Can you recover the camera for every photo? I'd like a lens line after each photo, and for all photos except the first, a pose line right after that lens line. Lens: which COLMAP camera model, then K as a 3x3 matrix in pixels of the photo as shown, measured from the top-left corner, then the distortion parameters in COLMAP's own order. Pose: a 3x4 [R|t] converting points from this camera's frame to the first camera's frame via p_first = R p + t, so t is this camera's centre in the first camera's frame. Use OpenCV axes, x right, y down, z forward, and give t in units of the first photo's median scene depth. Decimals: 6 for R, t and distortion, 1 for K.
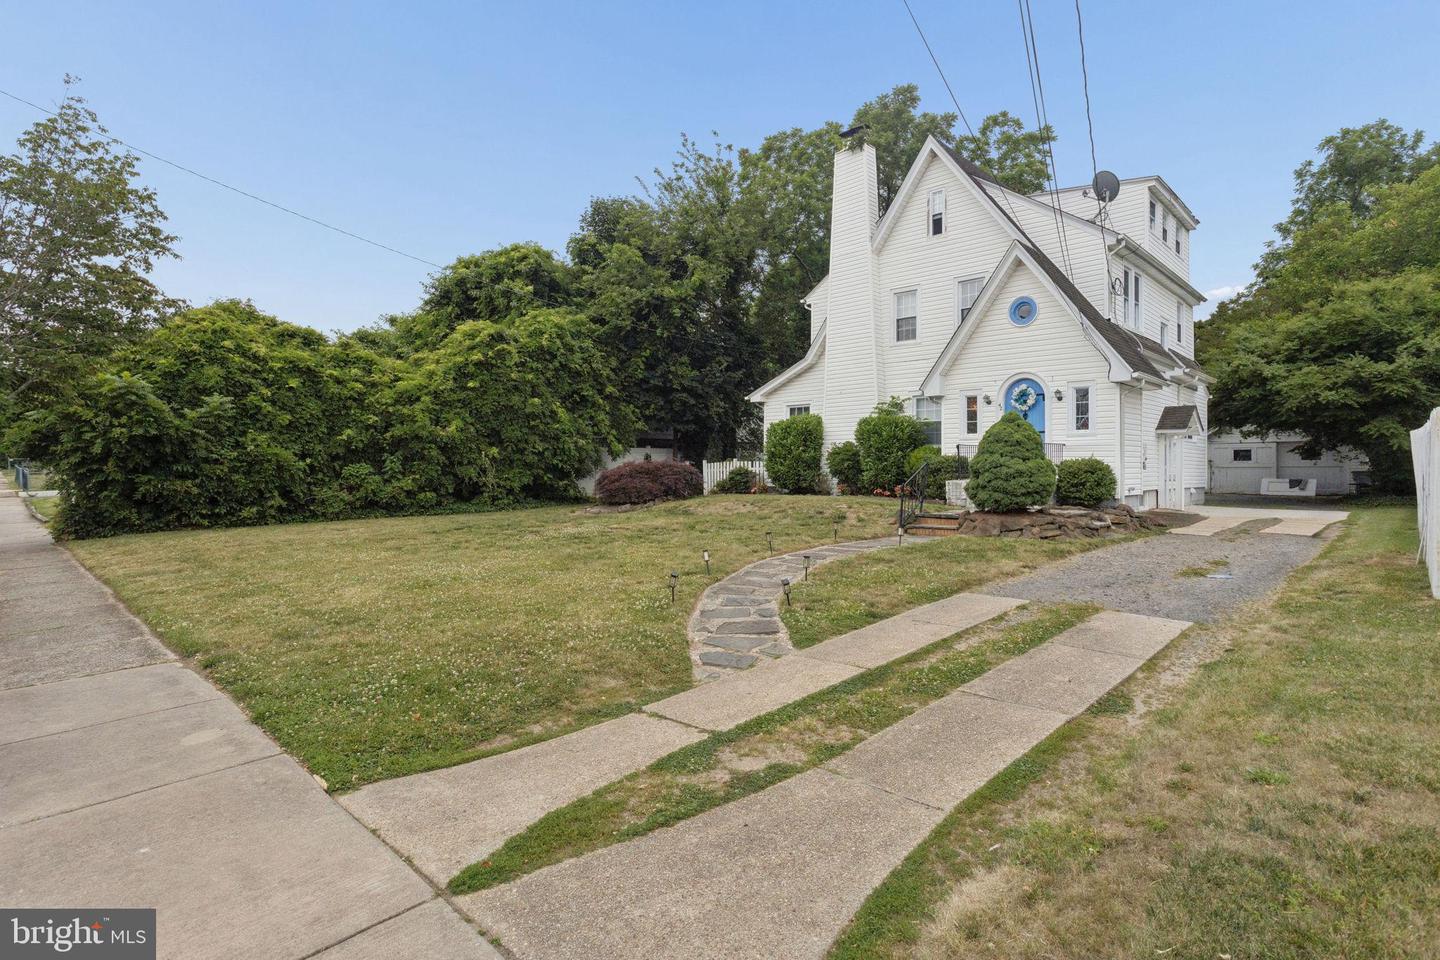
lens RADIAL K [[725.9, 0, 716.9], [0, 725.9, 465.0], [0, 0, 1]] dist [-0.000159, 0.000084]
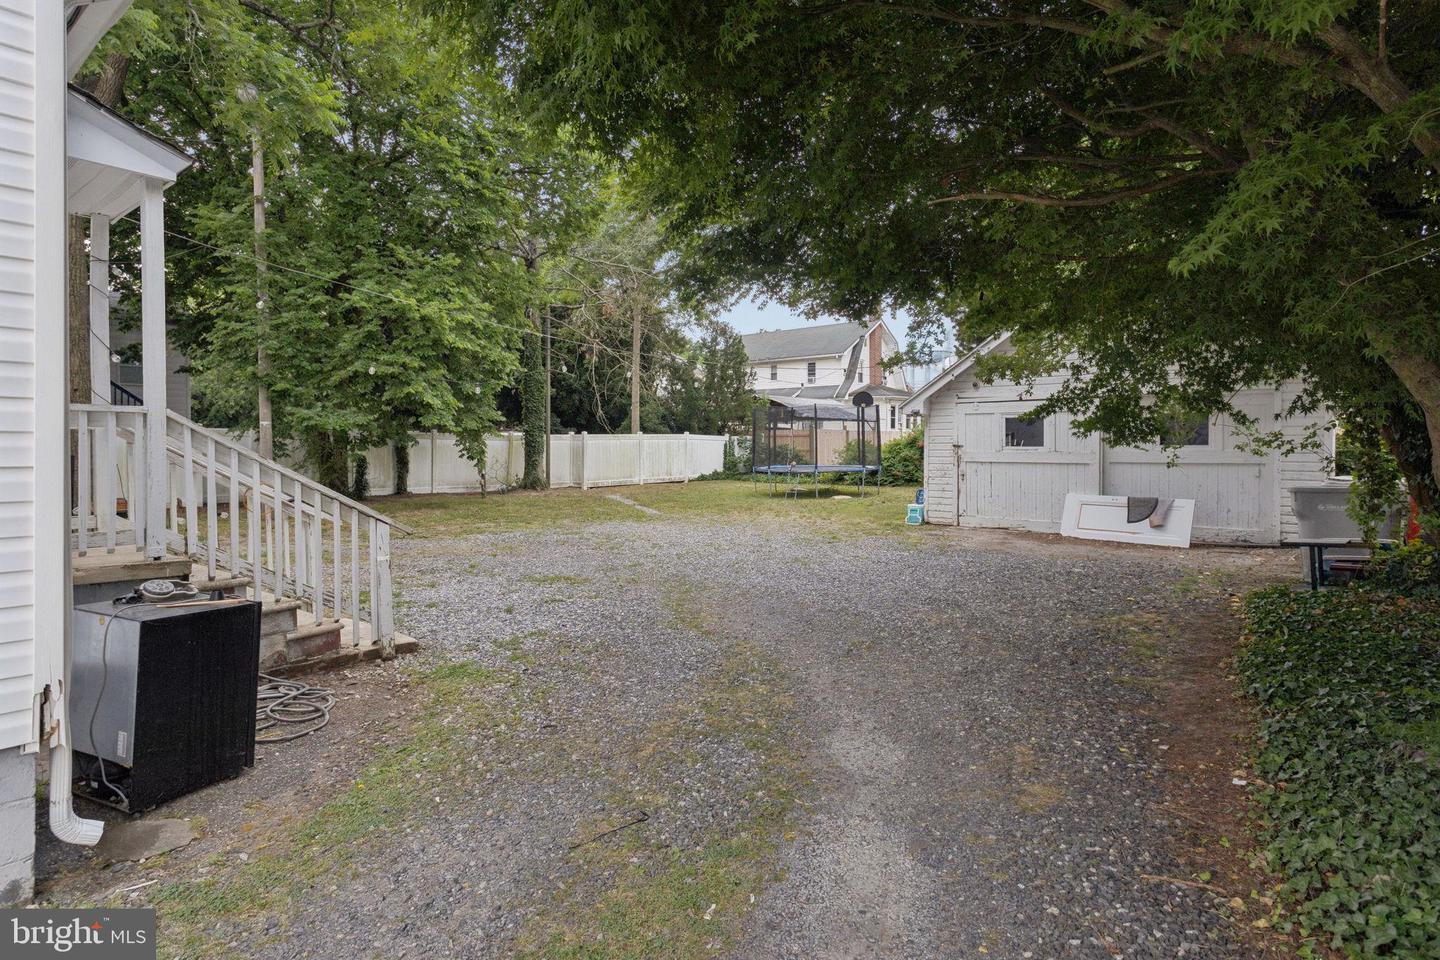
lens RADIAL K [[747.3, 0, 719.2], [0, 747.3, 445.5], [0, 0, 1]] dist [0.000875, 0.000536]
pose [[0.996999, -0.002769, 0.077365, 0.646360], [0.002259, 0.999975, 0.006676, -0.011212], [-0.077382, -0.006481, 0.996980, 0.746498]]
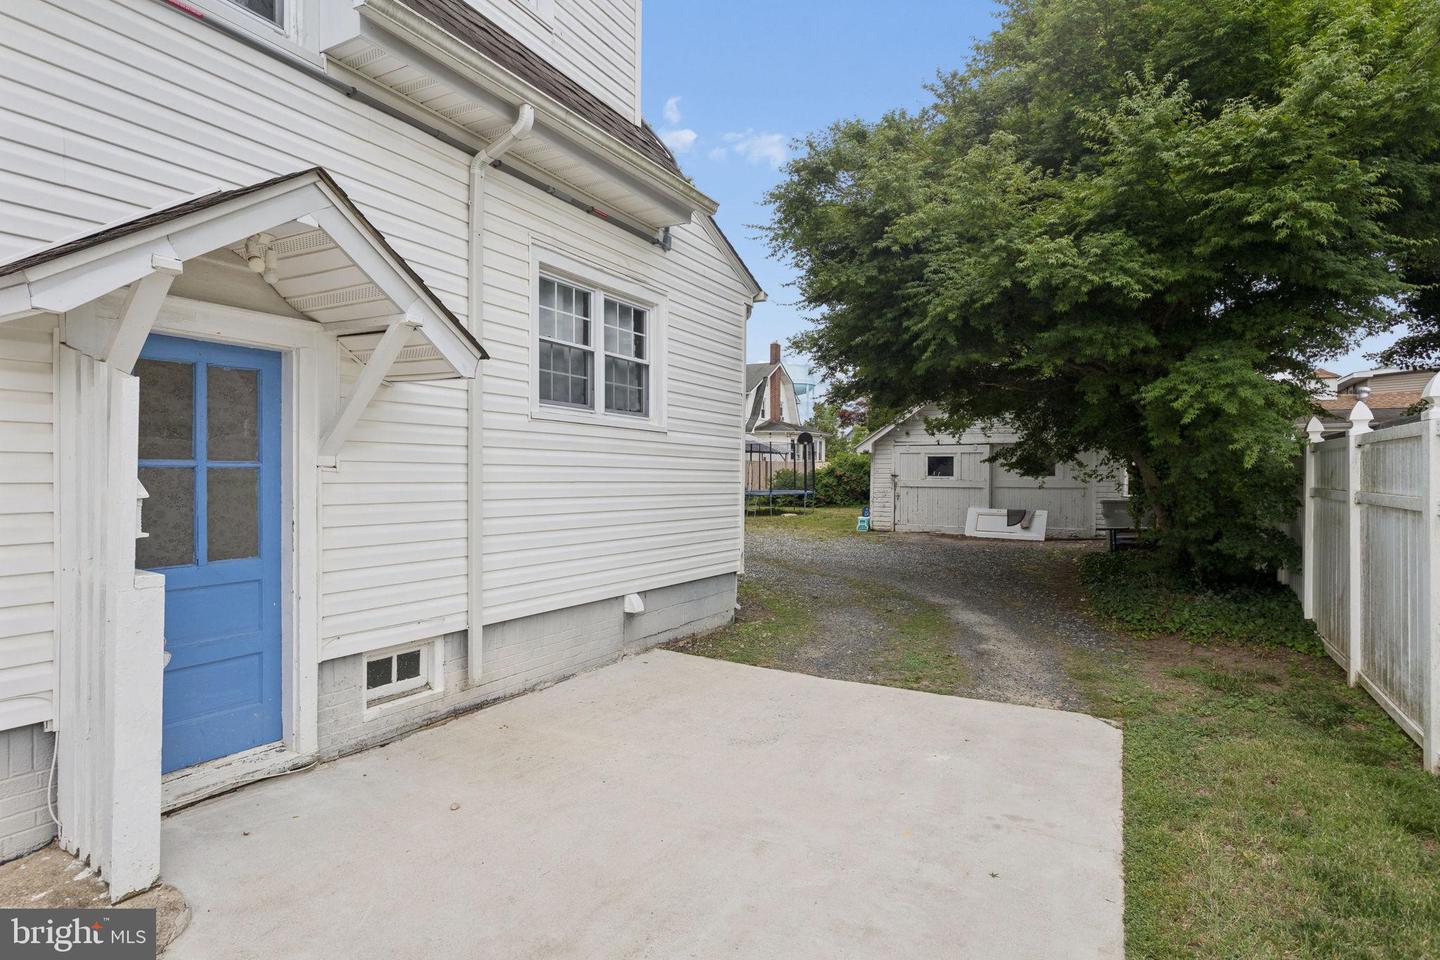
lens RADIAL K [[765.4, 0, 714.9], [0, 765.4, 470.1], [0, 0, 1]] dist [-0.002415, 0.000005]
pose [[0.965762, 0.007139, 0.259331, 0.480249], [-0.007978, 0.999966, 0.002183, -0.012706], [-0.259307, -0.004177, 0.965786, 0.560883]]
